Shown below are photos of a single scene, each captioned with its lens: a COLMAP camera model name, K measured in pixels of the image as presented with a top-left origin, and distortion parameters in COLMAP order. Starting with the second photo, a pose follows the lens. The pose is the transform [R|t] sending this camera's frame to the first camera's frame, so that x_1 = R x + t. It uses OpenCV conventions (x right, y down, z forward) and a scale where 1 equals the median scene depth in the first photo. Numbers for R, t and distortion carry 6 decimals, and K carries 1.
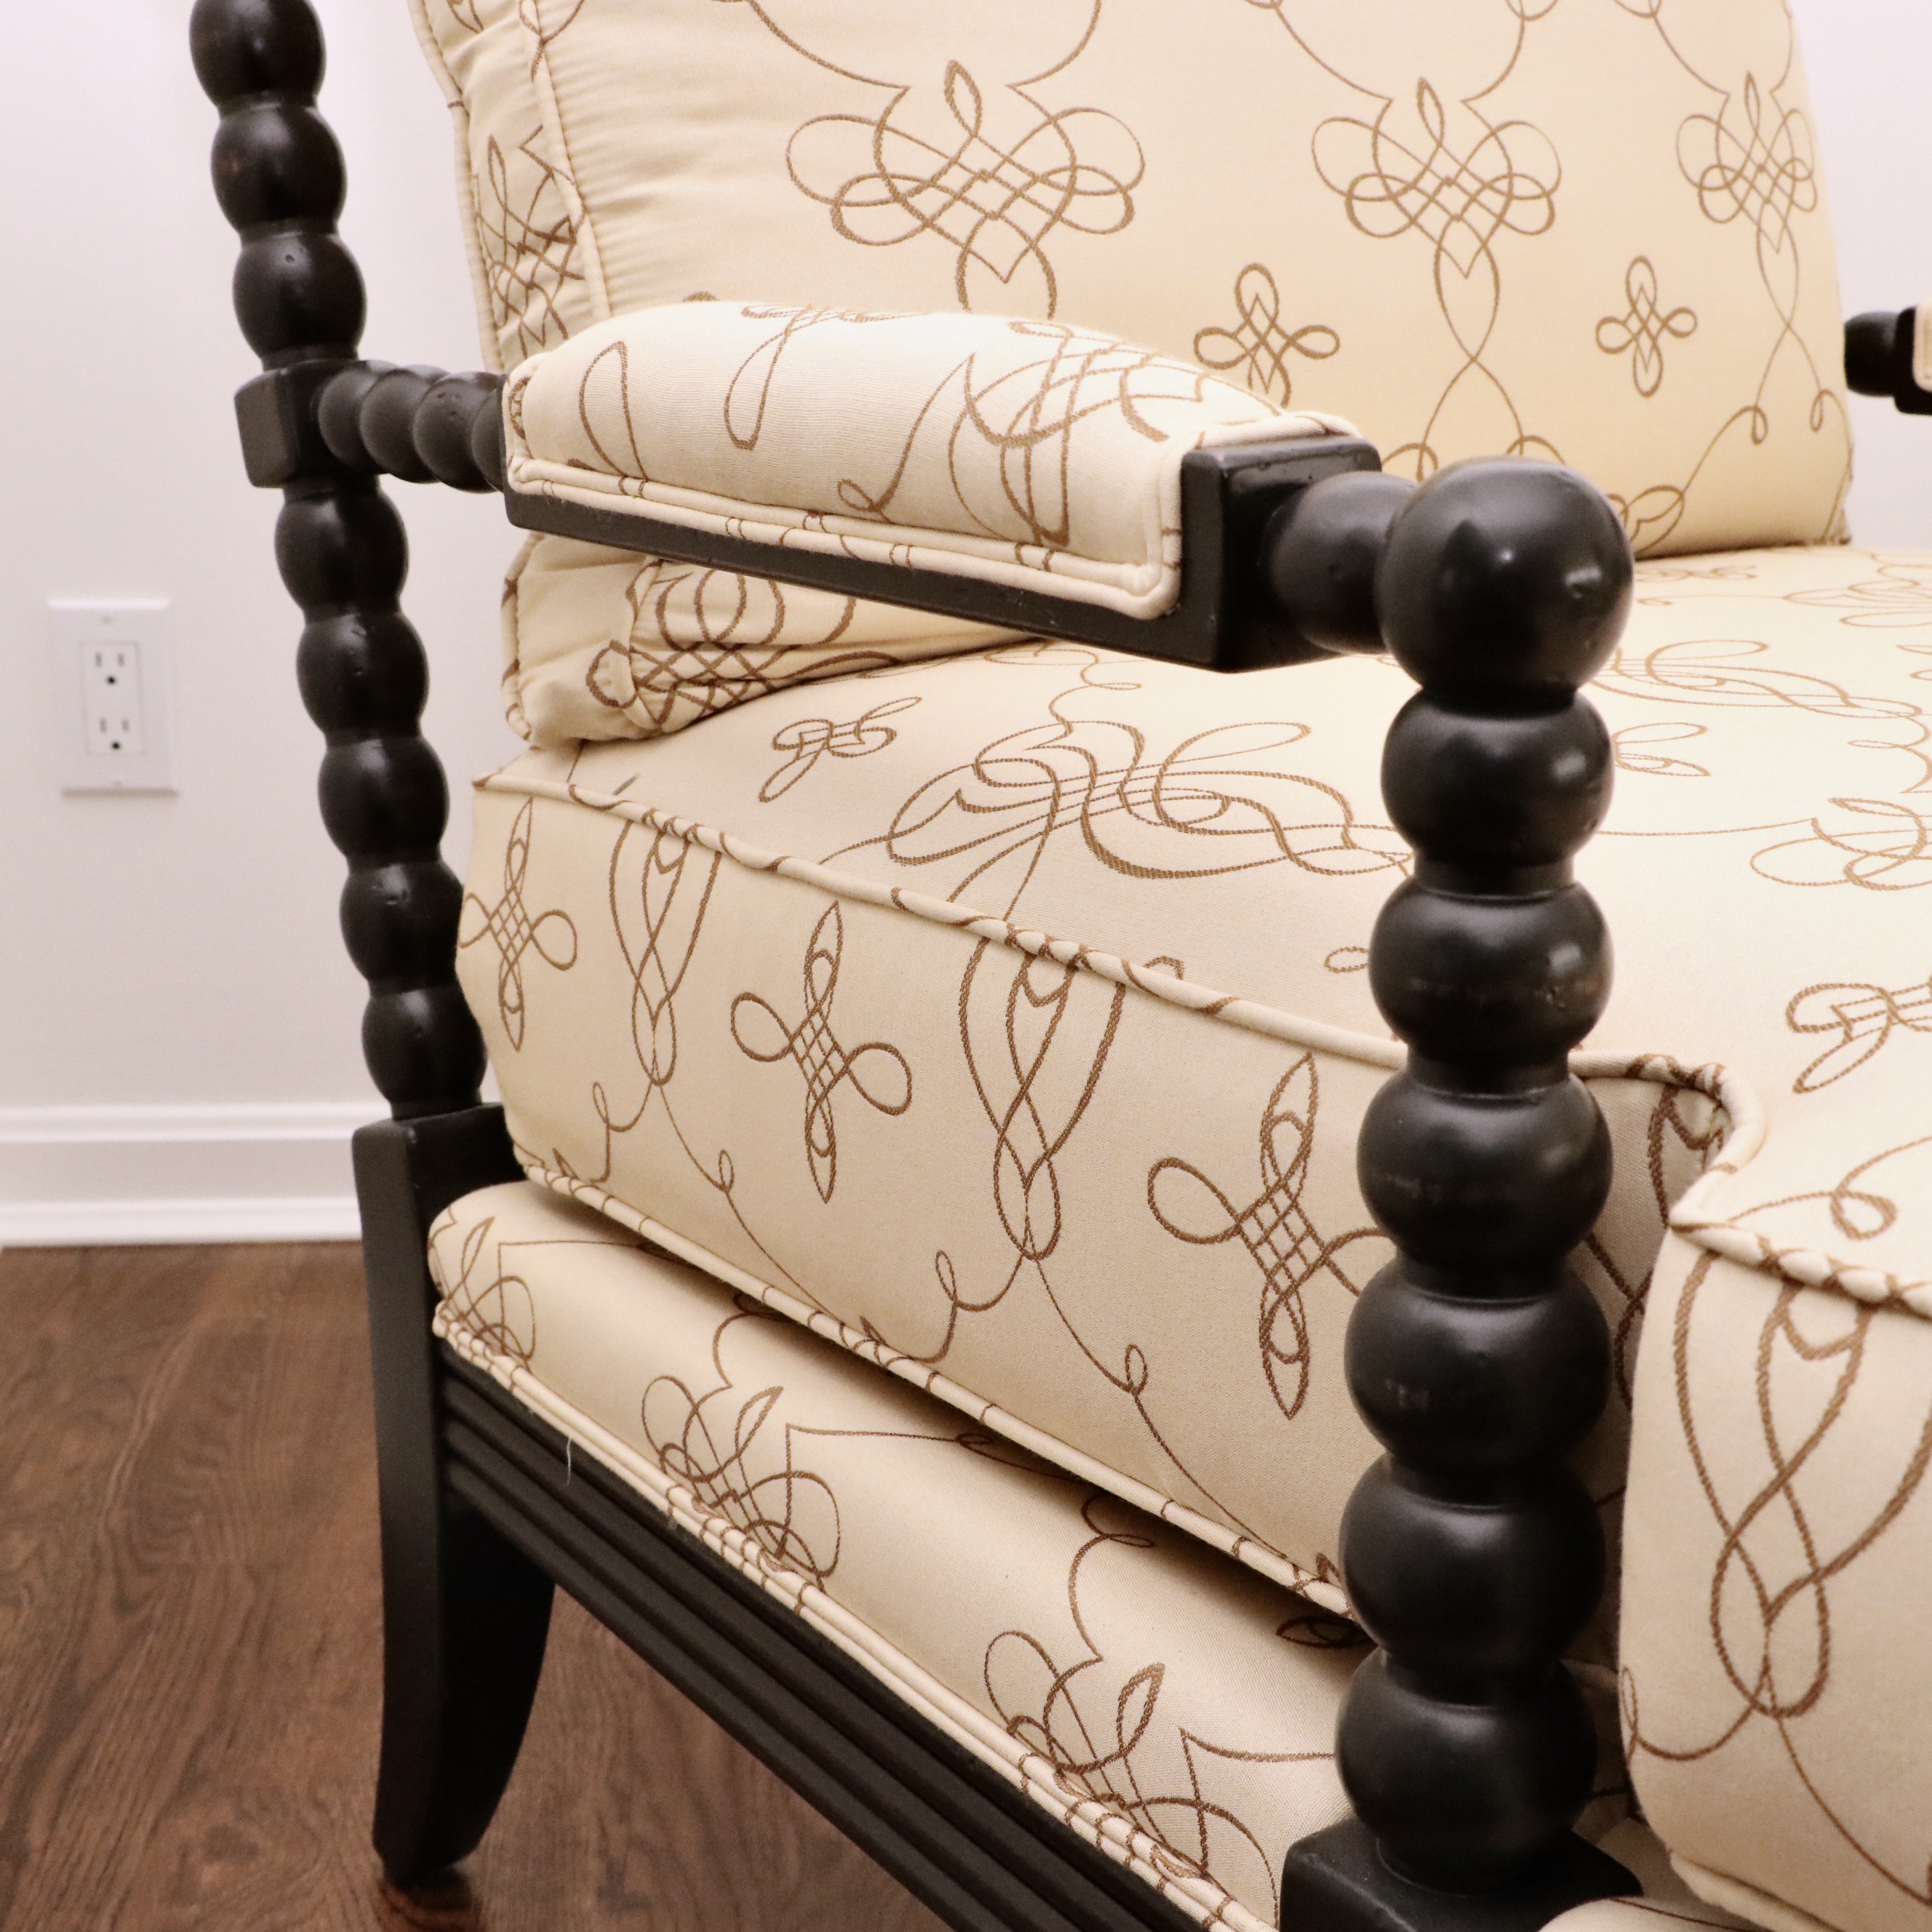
lens RADIAL K [[2952.3, 0, 970.5], [0, 2952.3, 954.8], [0, 0, 1]] dist [-0.022092, 0.000000]
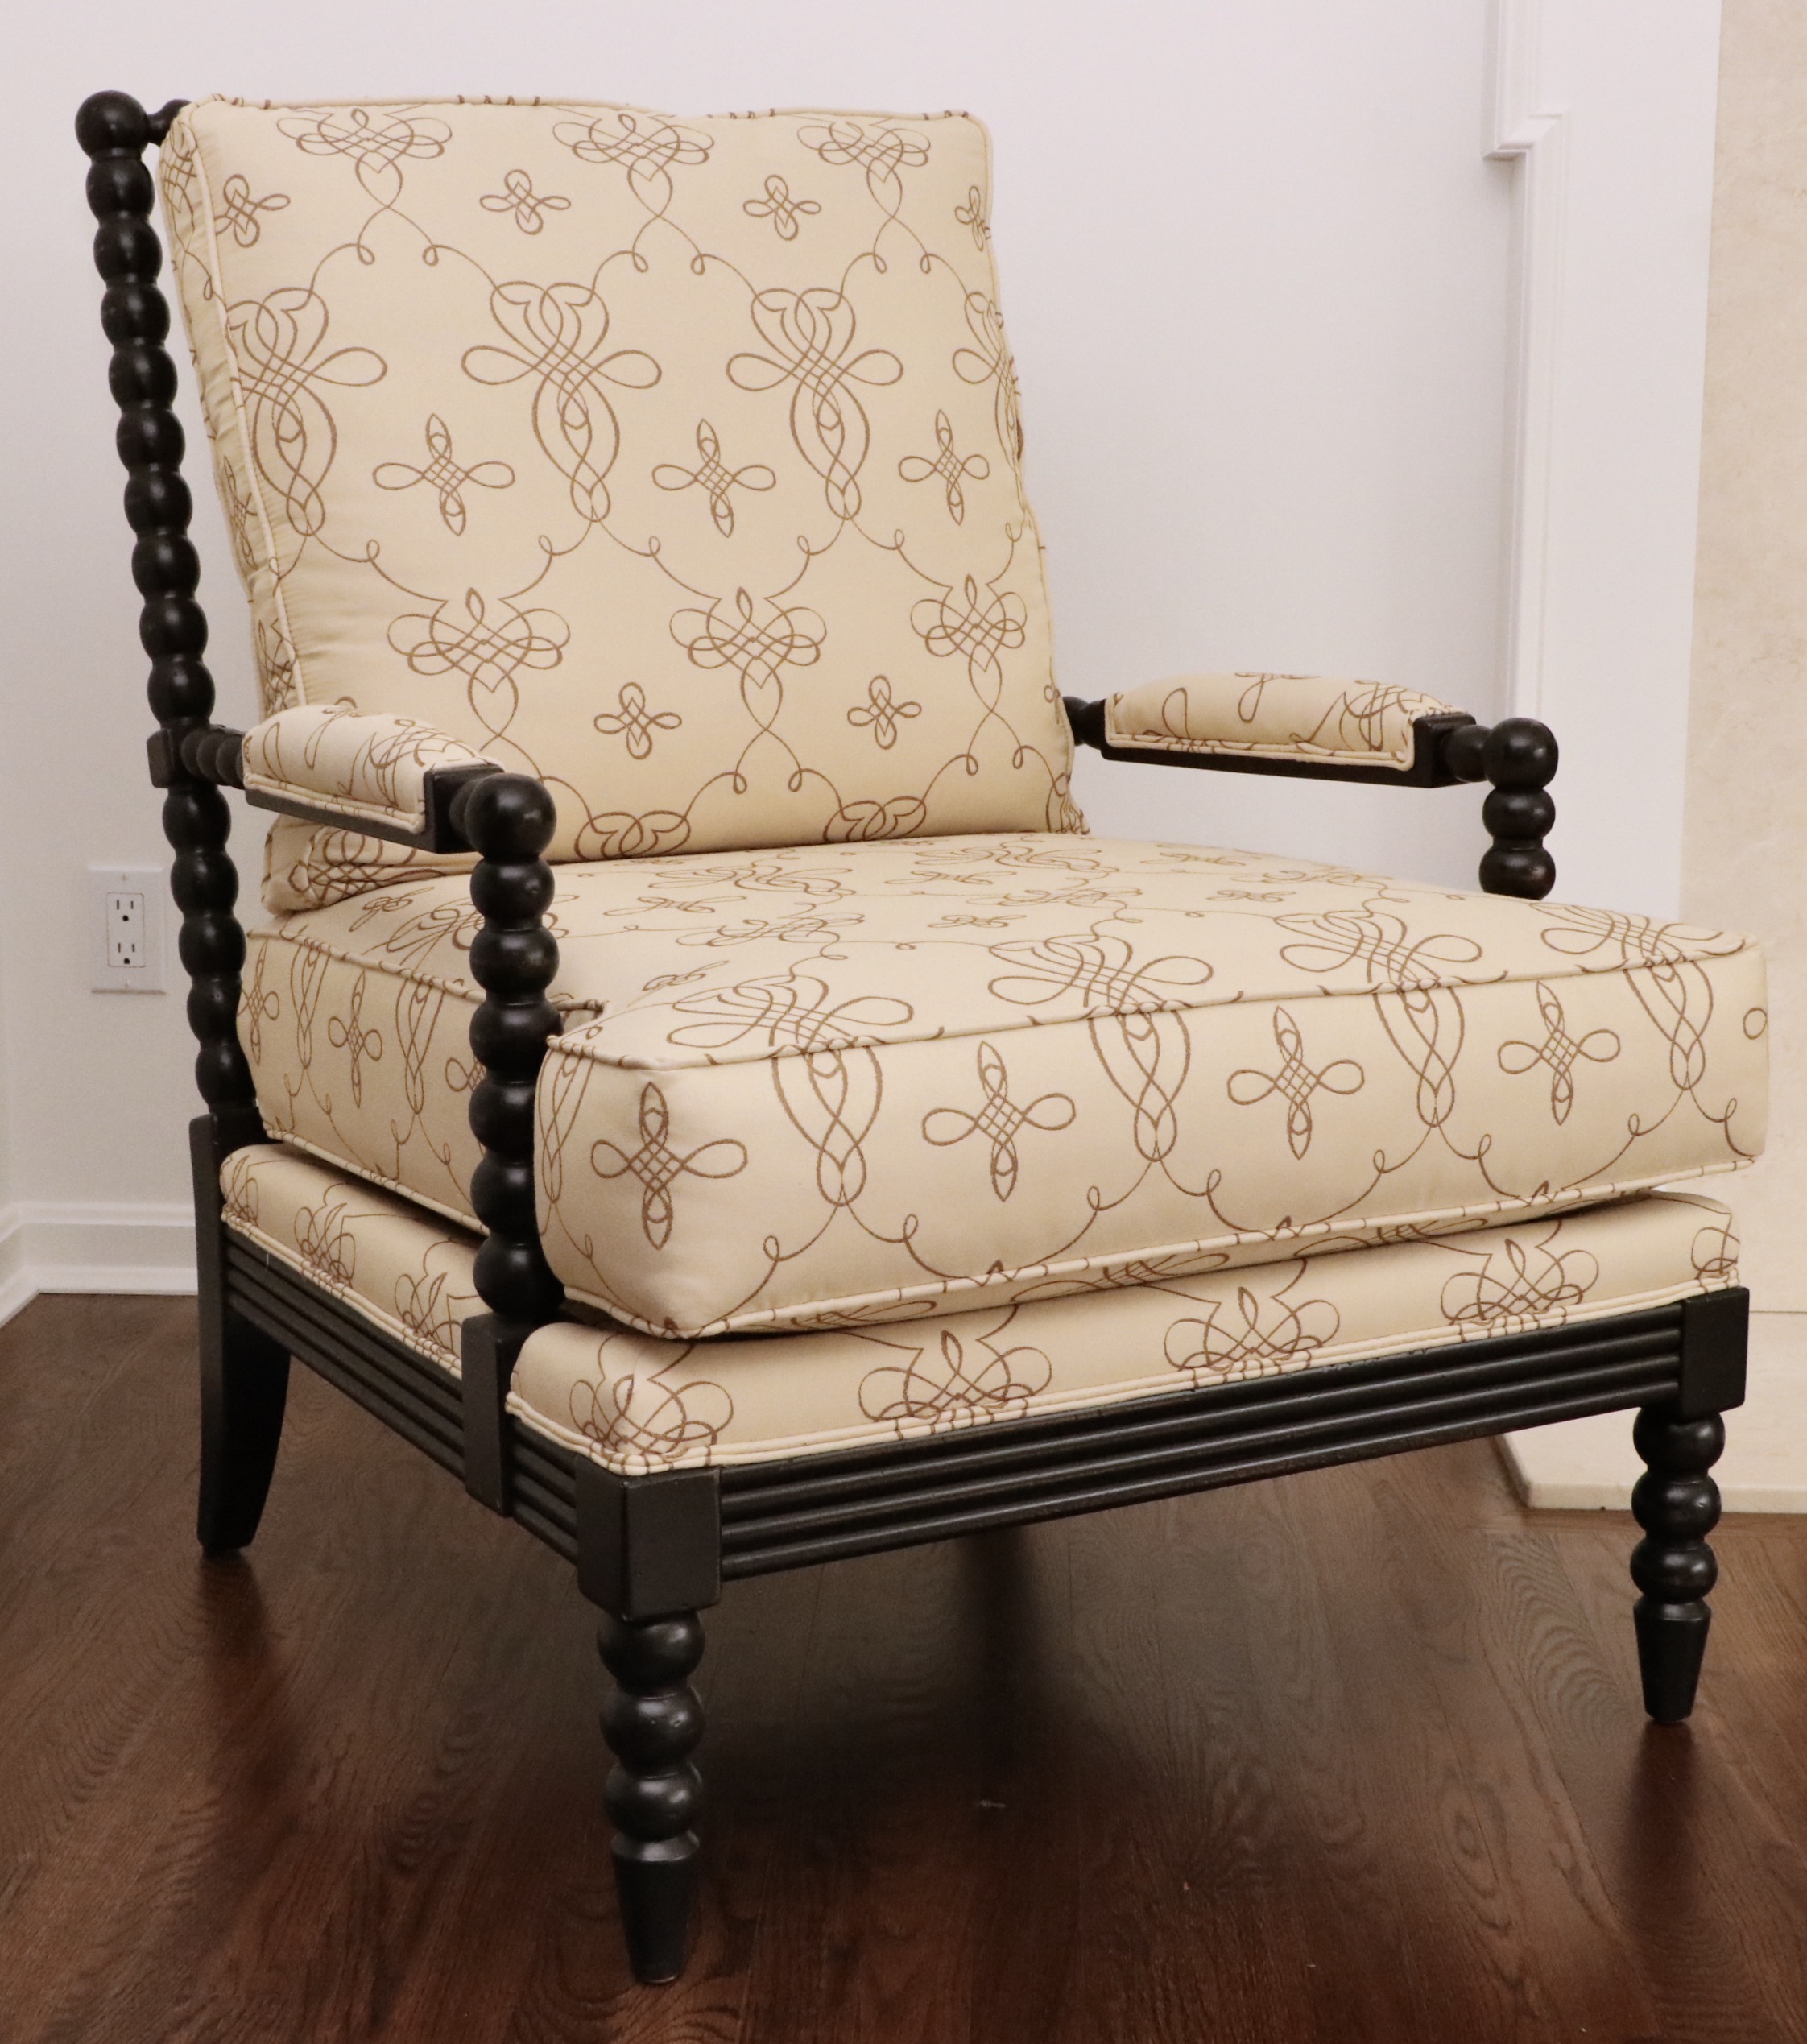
lens RADIAL K [[3230.5, 0, 899.4], [0, 3230.5, 1028.8], [0, 0, 1]] dist [-0.075621, 0.000000]
pose [[0.995957, 0.019712, -0.087647, 0.494627], [-0.027870, 0.995290, -0.092846, 0.208249], [0.085404, 0.094913, 0.991815, -1.191664]]
